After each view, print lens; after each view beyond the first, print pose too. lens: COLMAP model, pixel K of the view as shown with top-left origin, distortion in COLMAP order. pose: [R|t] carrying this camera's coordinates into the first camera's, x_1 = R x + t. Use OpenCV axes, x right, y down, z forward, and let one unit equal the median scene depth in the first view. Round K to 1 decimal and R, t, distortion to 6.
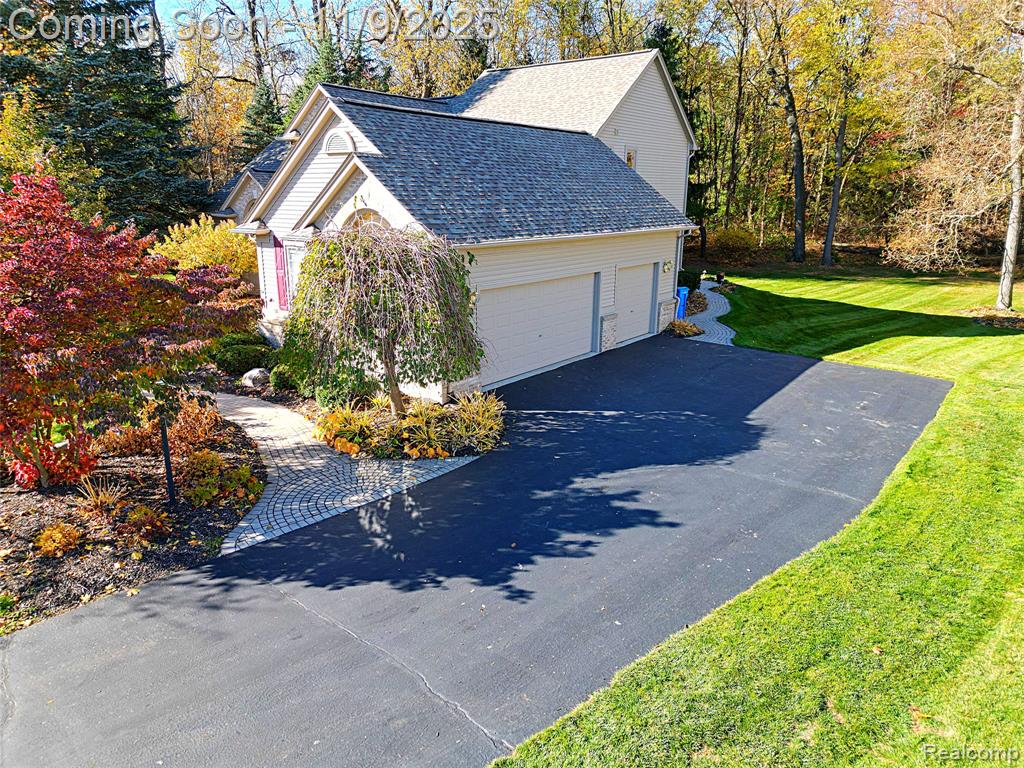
lens RADIAL K [[725.8, 0, 514.0], [0, 725.8, 383.3], [0, 0, 1]] dist [0.054760, 0.000312]
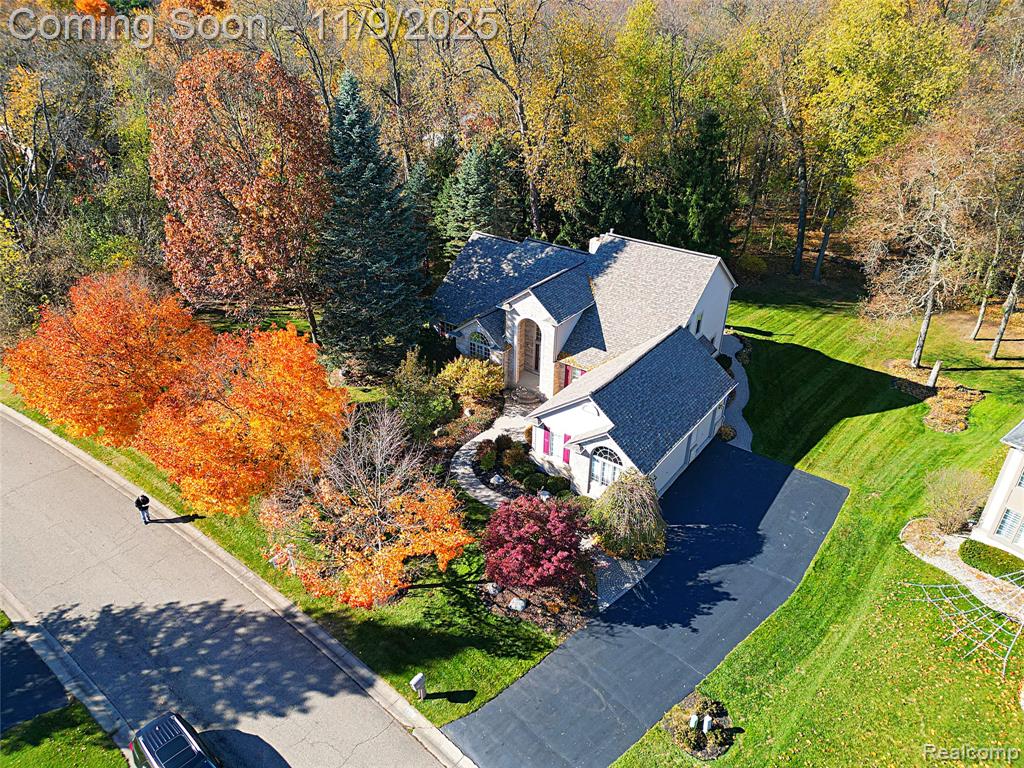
lens RADIAL K [[725.8, 0, 515.3], [0, 725.8, 385.8], [0, 0, 1]] dist [0.054760, 0.000312]
pose [[0.999829, 0.001933, 0.018383, -0.732616], [-0.006567, 0.966782, 0.255520, -1.390313], [-0.017279, -0.255597, 0.966629, -1.681988]]
